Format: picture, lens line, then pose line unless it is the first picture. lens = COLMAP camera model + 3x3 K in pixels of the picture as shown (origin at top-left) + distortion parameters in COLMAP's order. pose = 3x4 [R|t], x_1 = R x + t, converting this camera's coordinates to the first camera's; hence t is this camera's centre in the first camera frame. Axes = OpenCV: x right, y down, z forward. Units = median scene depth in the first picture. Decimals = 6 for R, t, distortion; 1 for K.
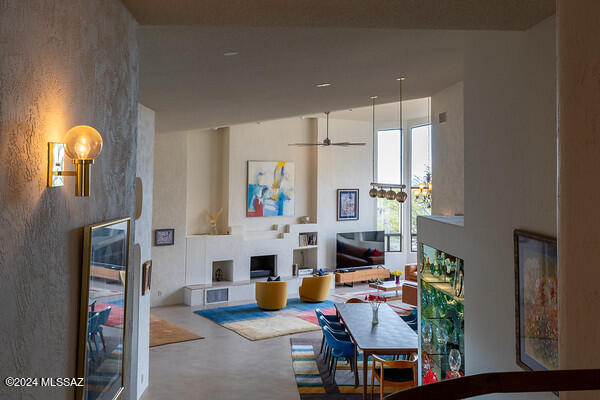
lens RADIAL K [[595.7, 0, 299.1], [0, 595.7, 138.2], [0, 0, 1]] dist [-0.003621, -0.001448]
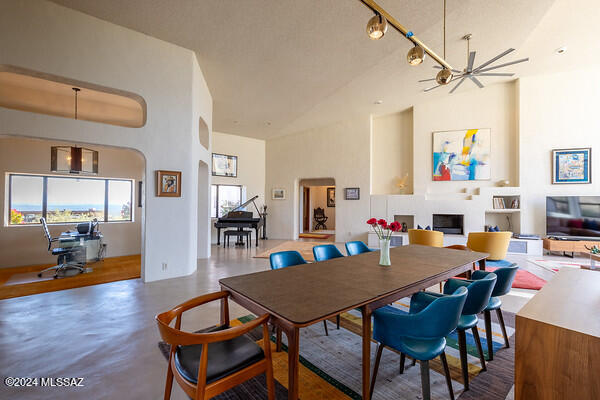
lens RADIAL K [[272.9, 0, 300.0], [0, 272.9, 200.0], [0, 0, 1]] dist [0.000577, 0.000036]
pose [[0.582368, -0.013602, -0.812811, 0.189742], [0.051742, 0.998453, 0.020364, 0.142512], [0.811277, -0.053916, 0.582171, 0.469455]]
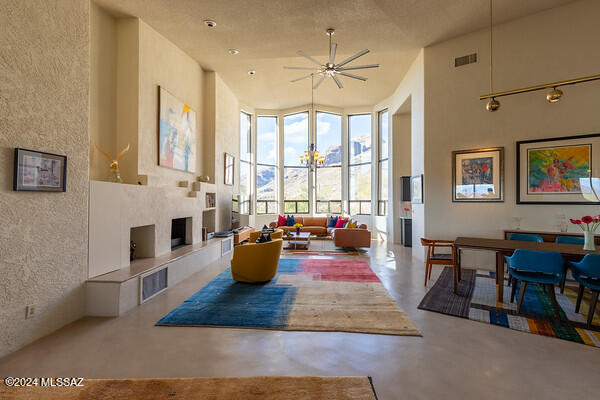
lens RADIAL K [[271.2, 0, 301.5], [0, 271.2, 195.9], [0, 0, 1]] dist [0.002462, 0.000703]
pose [[0.613150, 0.003607, 0.789958, -0.232386], [-0.043045, 0.998656, 0.028851, 0.149301], [-0.788793, -0.051693, 0.612481, 0.655650]]
